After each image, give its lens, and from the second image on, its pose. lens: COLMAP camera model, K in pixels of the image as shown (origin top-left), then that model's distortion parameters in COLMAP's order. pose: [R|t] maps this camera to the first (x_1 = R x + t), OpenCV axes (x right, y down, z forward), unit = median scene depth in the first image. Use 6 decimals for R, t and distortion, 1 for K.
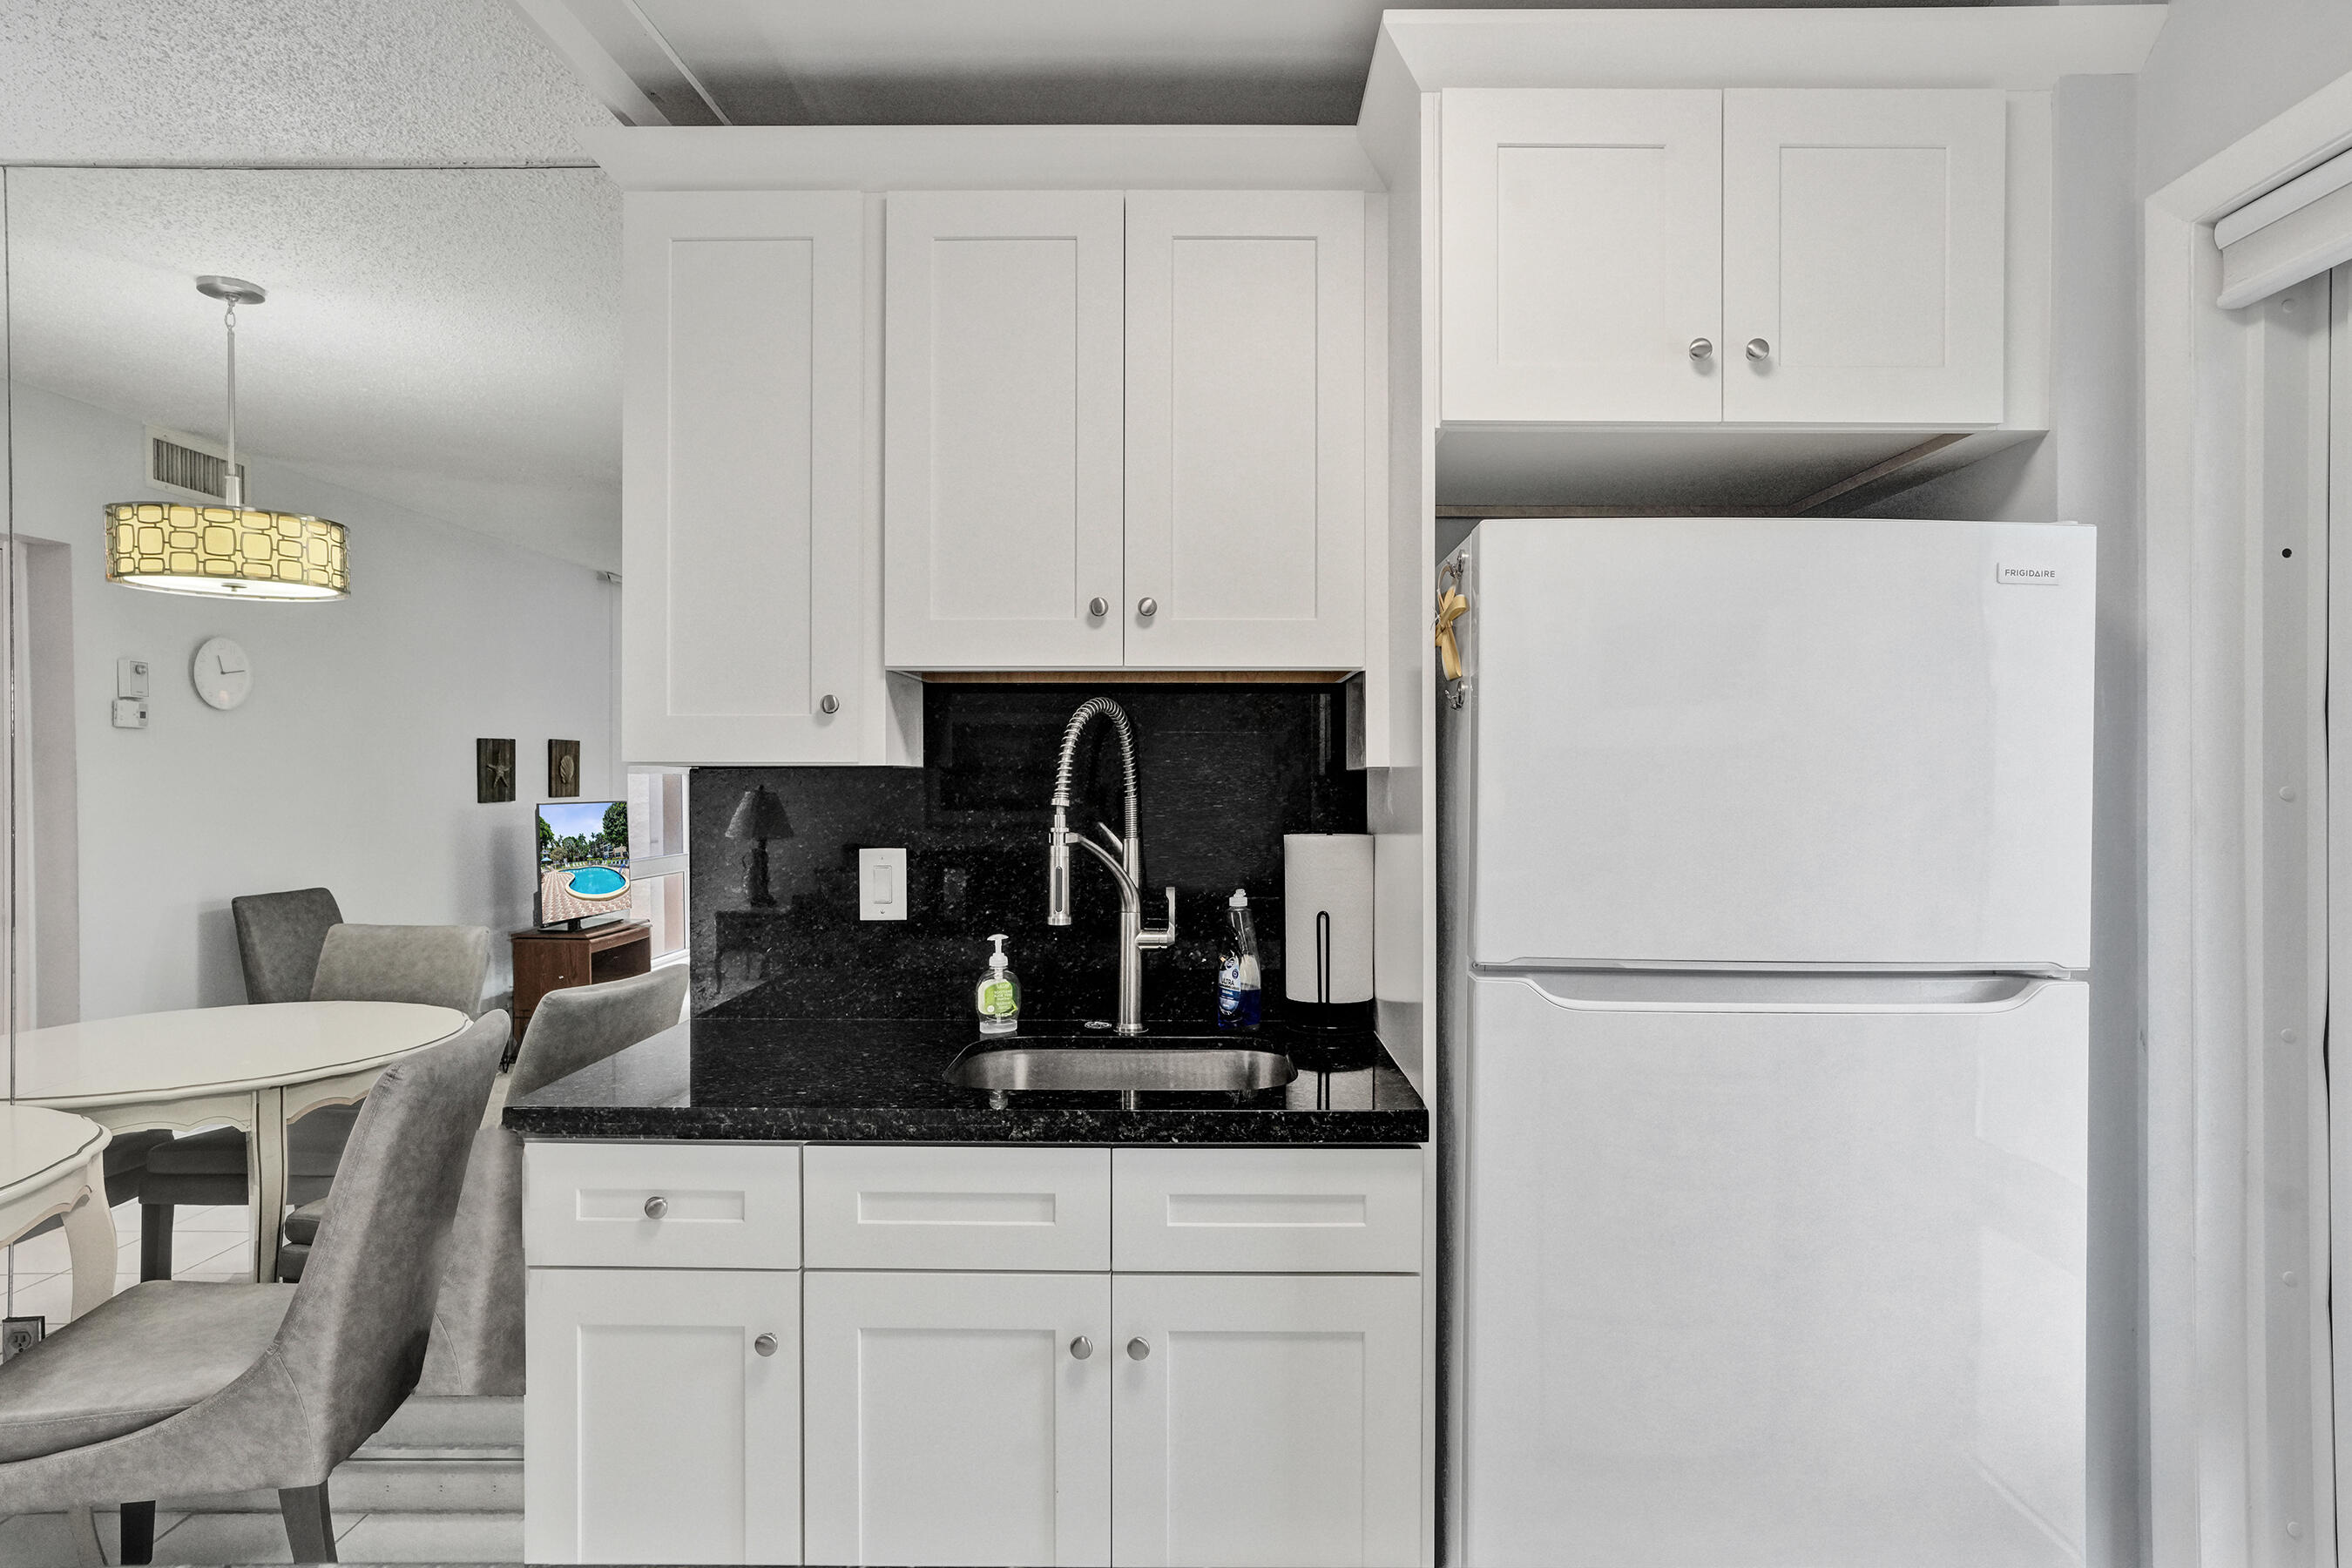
lens RADIAL K [[1325.9, 0, 1183.3], [0, 1325.9, 771.9], [0, 0, 1]] dist [-0.007332, 0.006359]
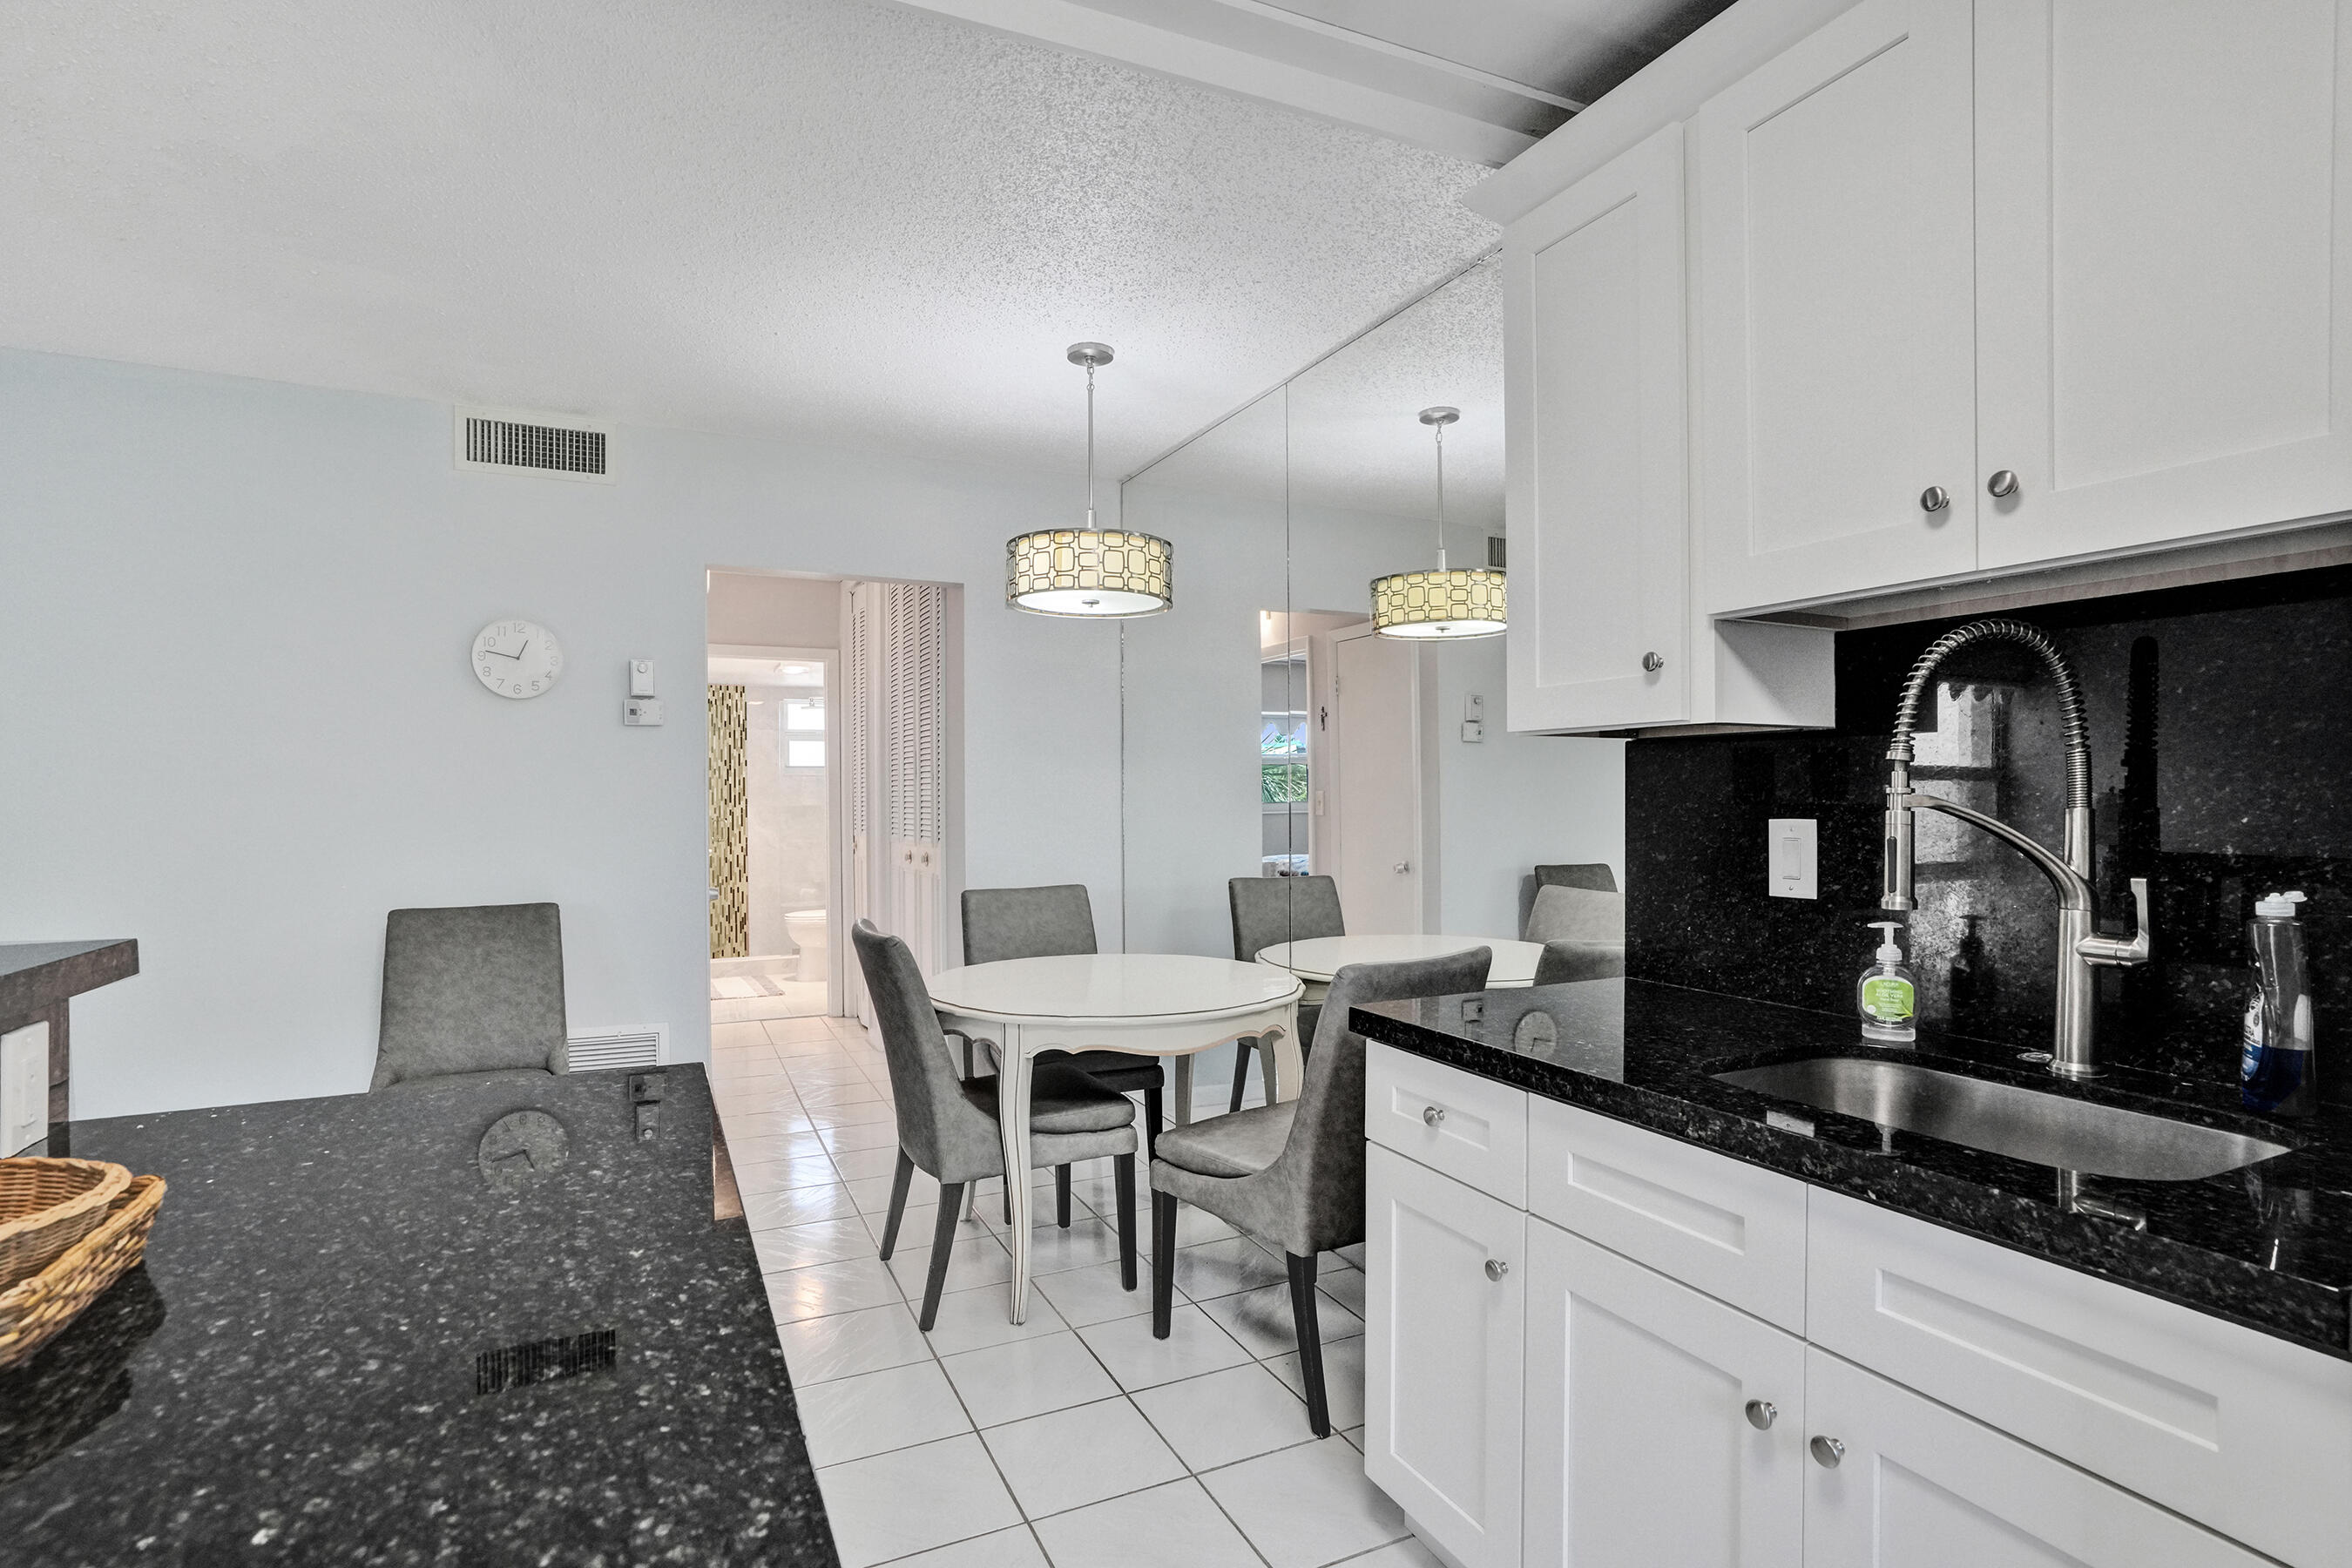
lens RADIAL K [[1138.1, 0, 1159.5], [0, 1138.1, 793.6], [0, 0, 1]] dist [-0.045584, 0.022141]
pose [[0.440060, -0.001648, -0.897967, 0.287794], [0.005045, 0.999987, 0.000637, 0.039739], [0.897954, -0.004811, 0.440062, 0.283421]]
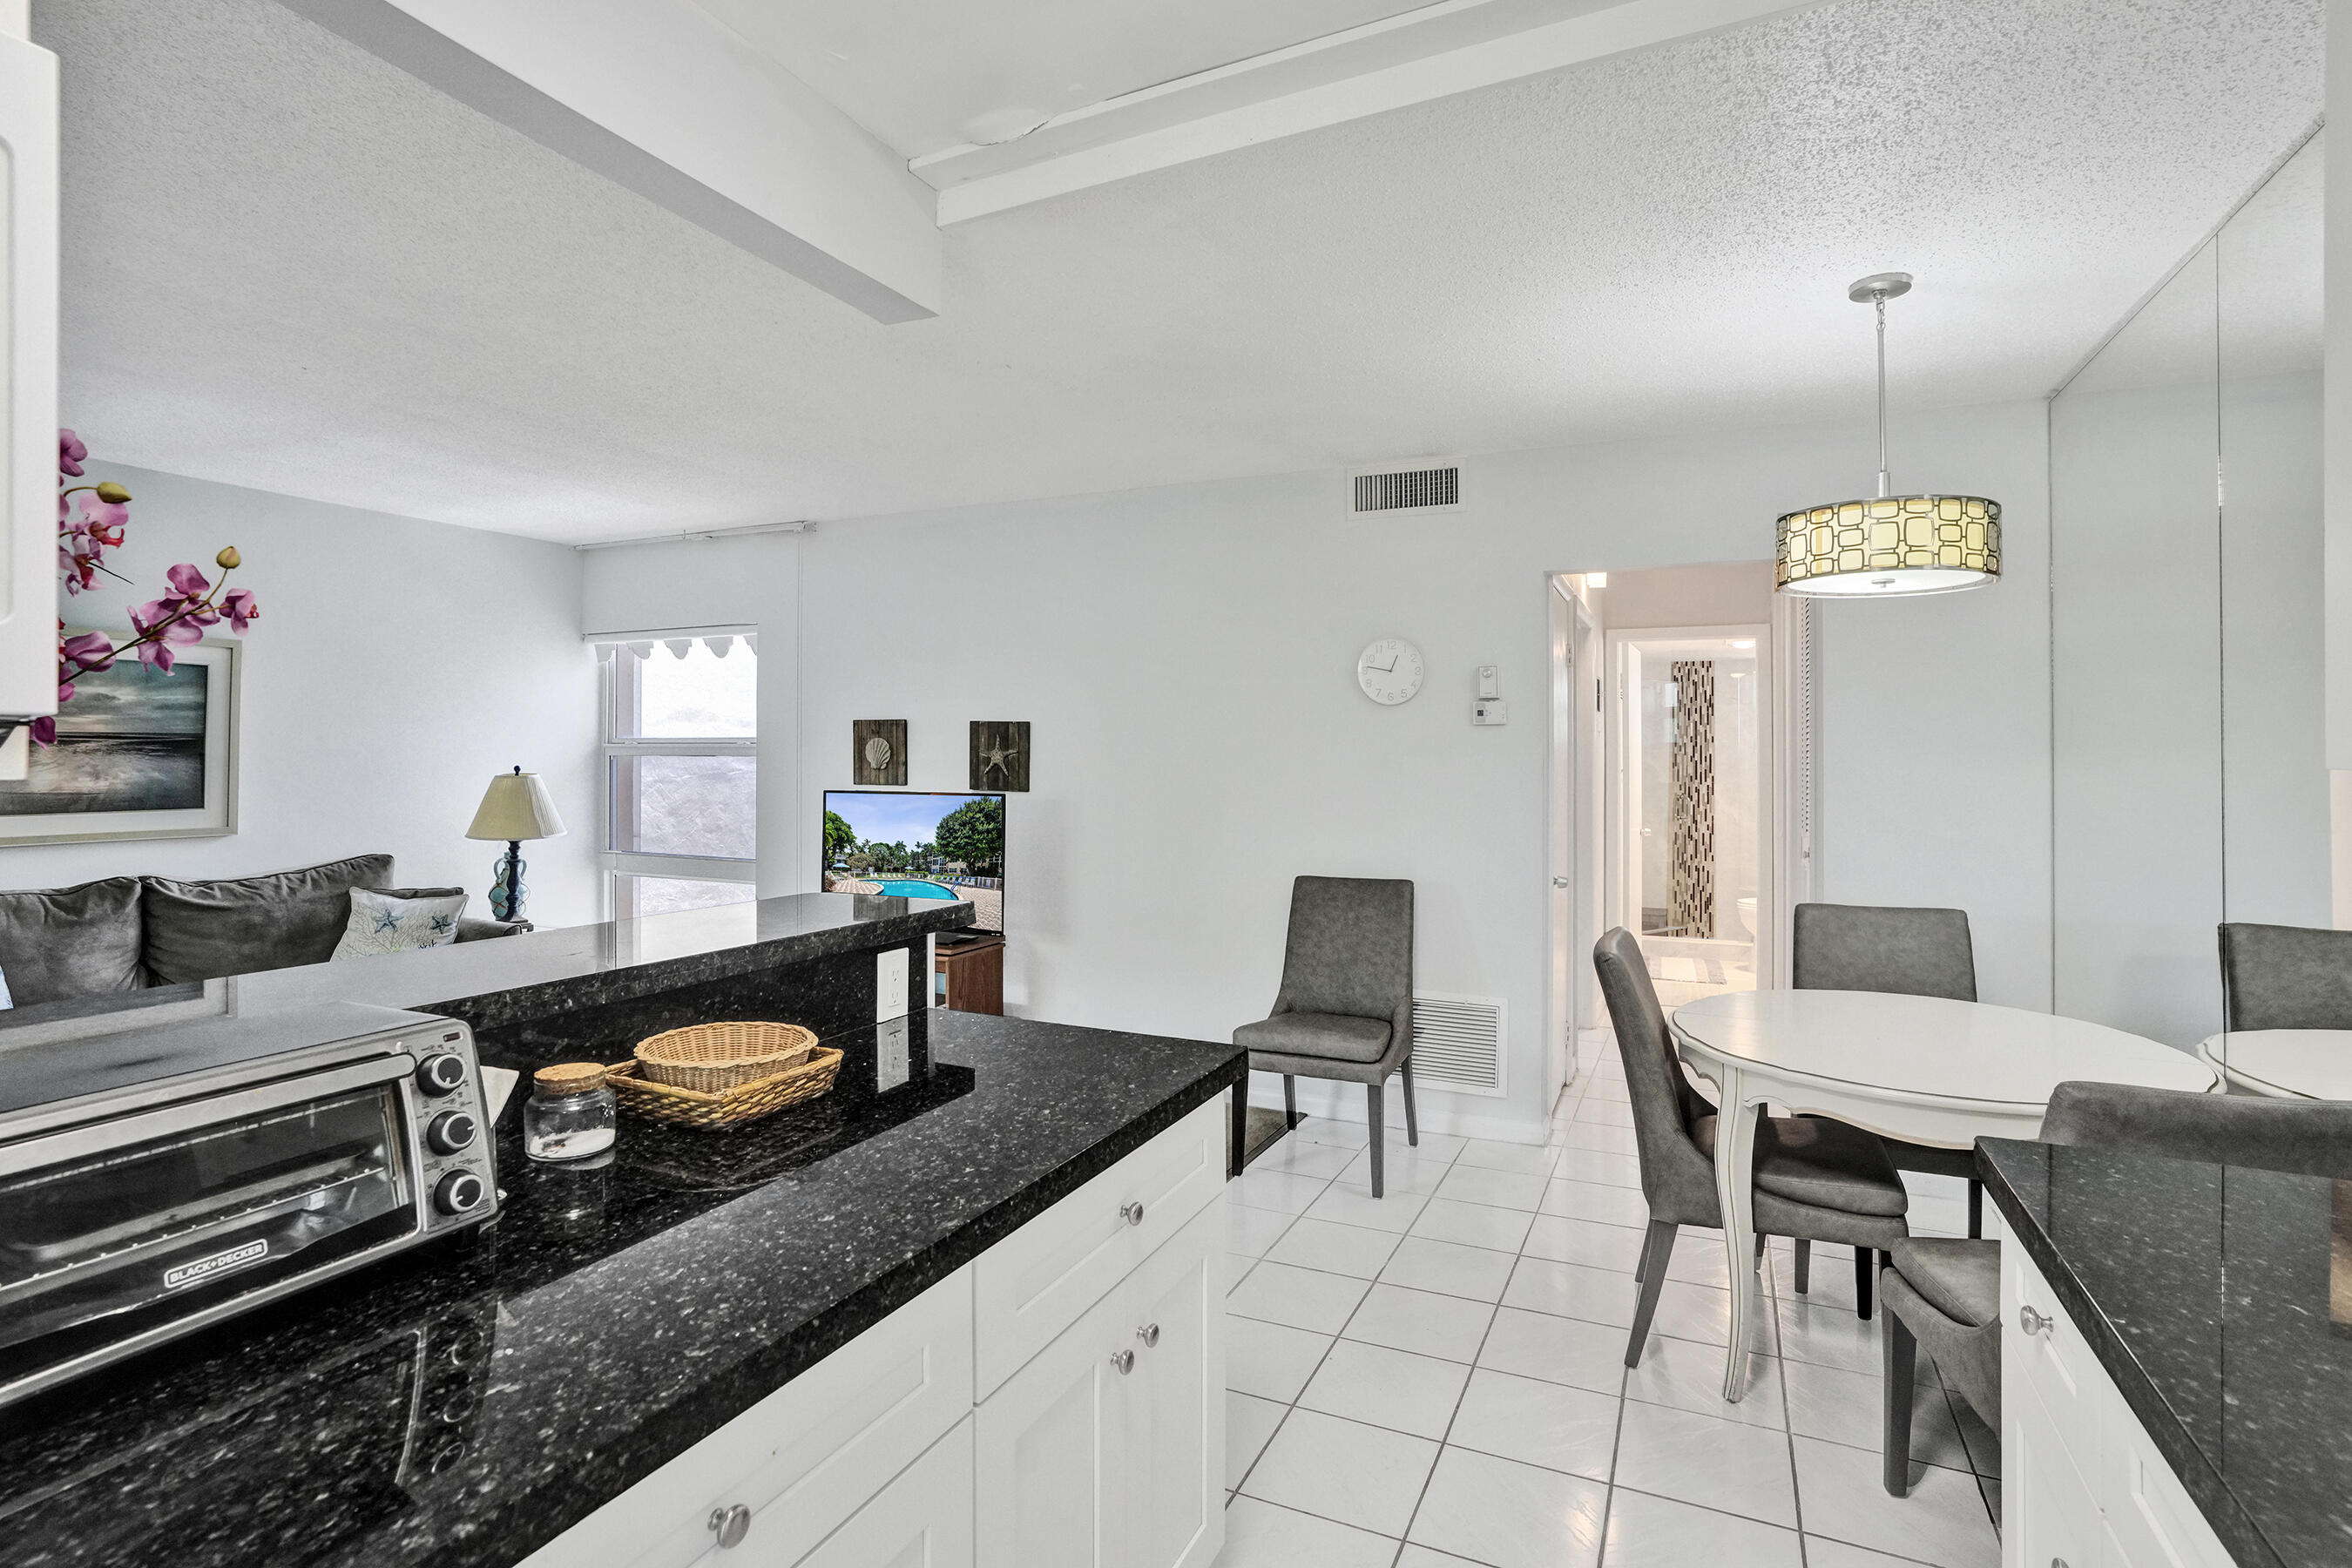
lens RADIAL K [[1138.1, 0, 1187.9], [0, 1138.1, 740.3], [0, 0, 1]] dist [-0.045584, 0.022141]
pose [[-0.398732, -0.013557, -0.916967, 0.343496], [-0.002154, 0.999902, -0.013846, -0.010897], [0.917065, -0.003546, -0.398722, 0.610363]]
